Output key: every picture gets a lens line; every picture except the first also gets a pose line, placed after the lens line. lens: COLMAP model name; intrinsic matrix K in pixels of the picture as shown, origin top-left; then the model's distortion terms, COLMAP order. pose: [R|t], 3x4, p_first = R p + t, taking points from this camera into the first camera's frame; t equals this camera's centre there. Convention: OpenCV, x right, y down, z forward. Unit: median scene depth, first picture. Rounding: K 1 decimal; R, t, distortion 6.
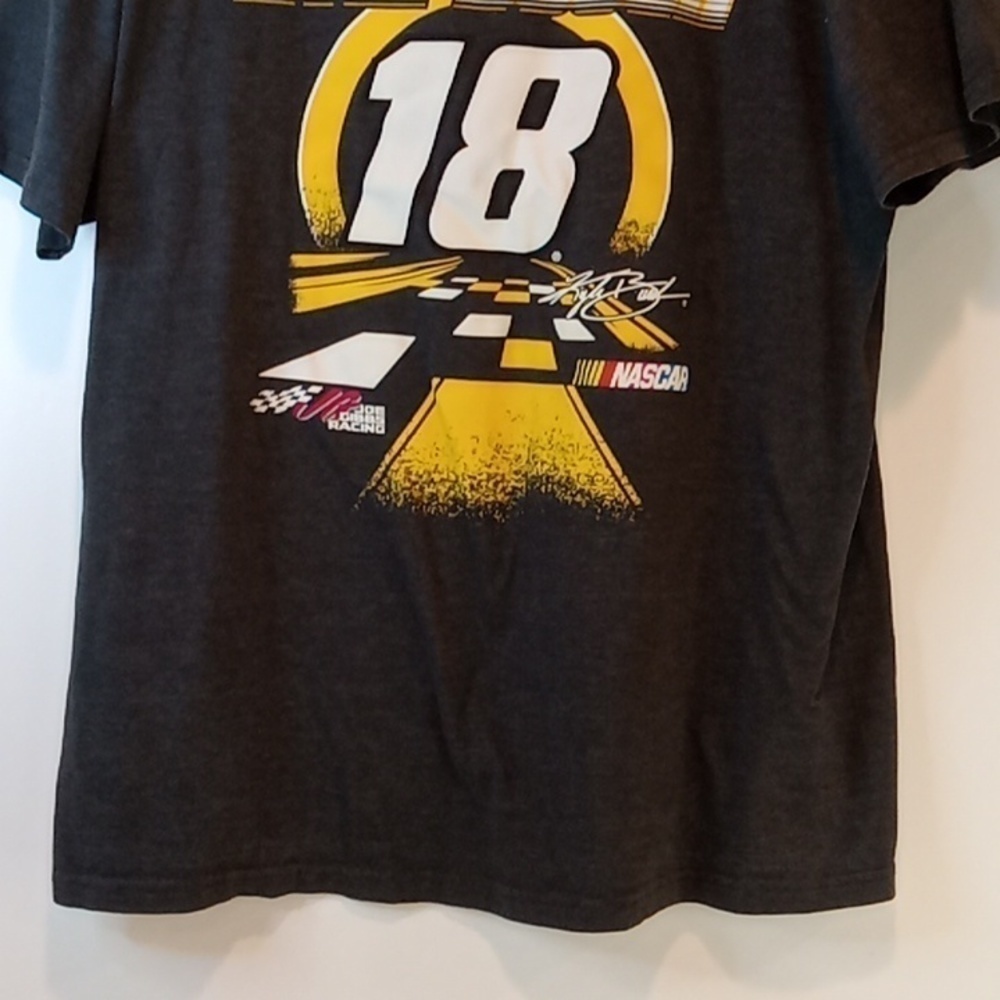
lens RADIAL K [[1640.6, 0, 516.2], [0, 1640.6, 521.5], [0, 0, 1]] dist [0.057445, -0.408866]
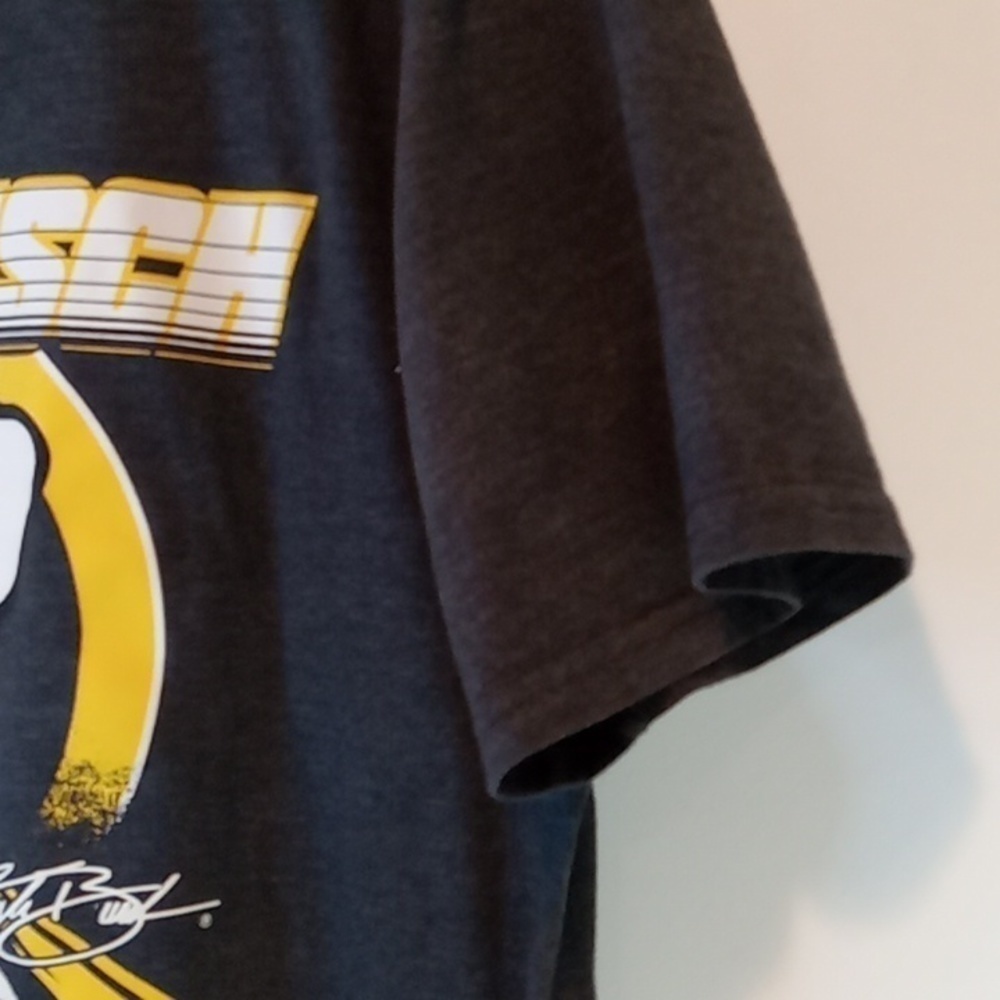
lens RADIAL K [[1640.6, 0, 516.2], [0, 1640.6, 521.5], [0, 0, 1]] dist [0.057445, -0.408866]
pose [[0.993917, -0.029559, -0.106088, 0.249750], [0.019533, 0.995349, -0.094330, -0.203323], [0.108383, 0.091684, 0.989872, 0.514398]]
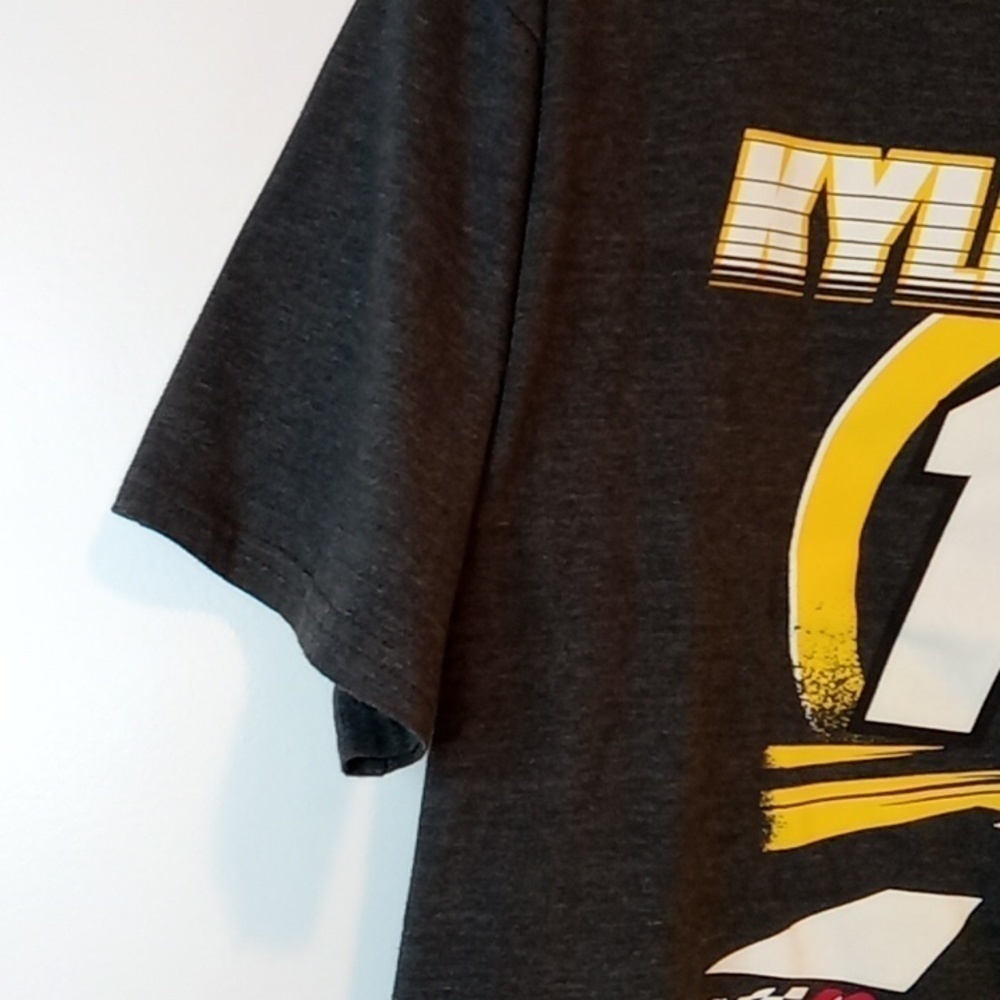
lens RADIAL K [[1640.6, 0, 516.2], [0, 1640.6, 521.5], [0, 0, 1]] dist [0.057445, -0.408866]
pose [[0.982407, 0.034881, 0.183465, -0.330228], [-0.014553, 0.993713, -0.111005, -0.180140], [-0.186183, 0.106382, 0.976739, 0.495463]]
